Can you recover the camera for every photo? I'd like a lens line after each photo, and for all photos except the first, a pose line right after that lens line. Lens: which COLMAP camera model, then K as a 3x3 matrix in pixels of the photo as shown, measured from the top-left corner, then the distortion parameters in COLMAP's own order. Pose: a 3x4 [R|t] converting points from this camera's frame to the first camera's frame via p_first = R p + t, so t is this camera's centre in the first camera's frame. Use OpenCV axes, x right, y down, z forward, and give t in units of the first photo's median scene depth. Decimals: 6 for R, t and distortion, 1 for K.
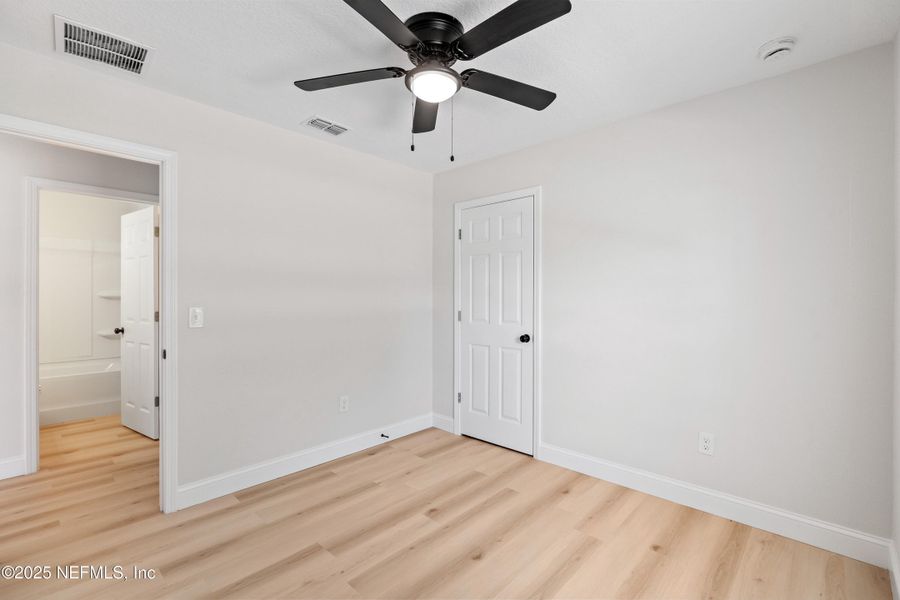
lens RADIAL K [[408.4, 0, 449.8], [0, 408.4, 298.0], [0, 0, 1]] dist [-0.004030, 0.000186]
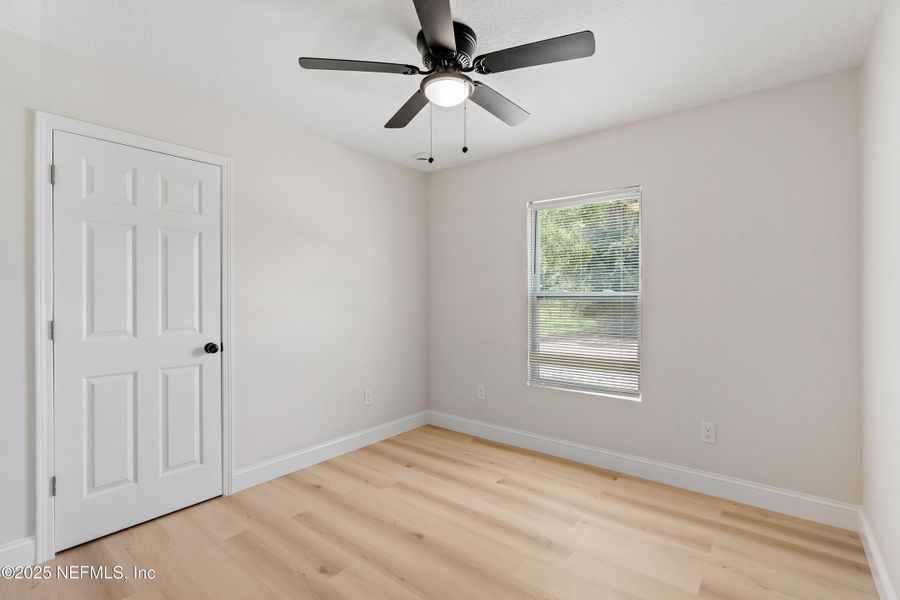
lens RADIAL K [[408.4, 0, 449.8], [0, 408.4, 298.0], [0, 0, 1]] dist [-0.004030, 0.000186]
pose [[-0.079763, 0.004402, 0.996804, -0.663548], [0.005619, 0.999976, -0.003966, 0.010000], [-0.996798, 0.005284, -0.079786, 0.657982]]
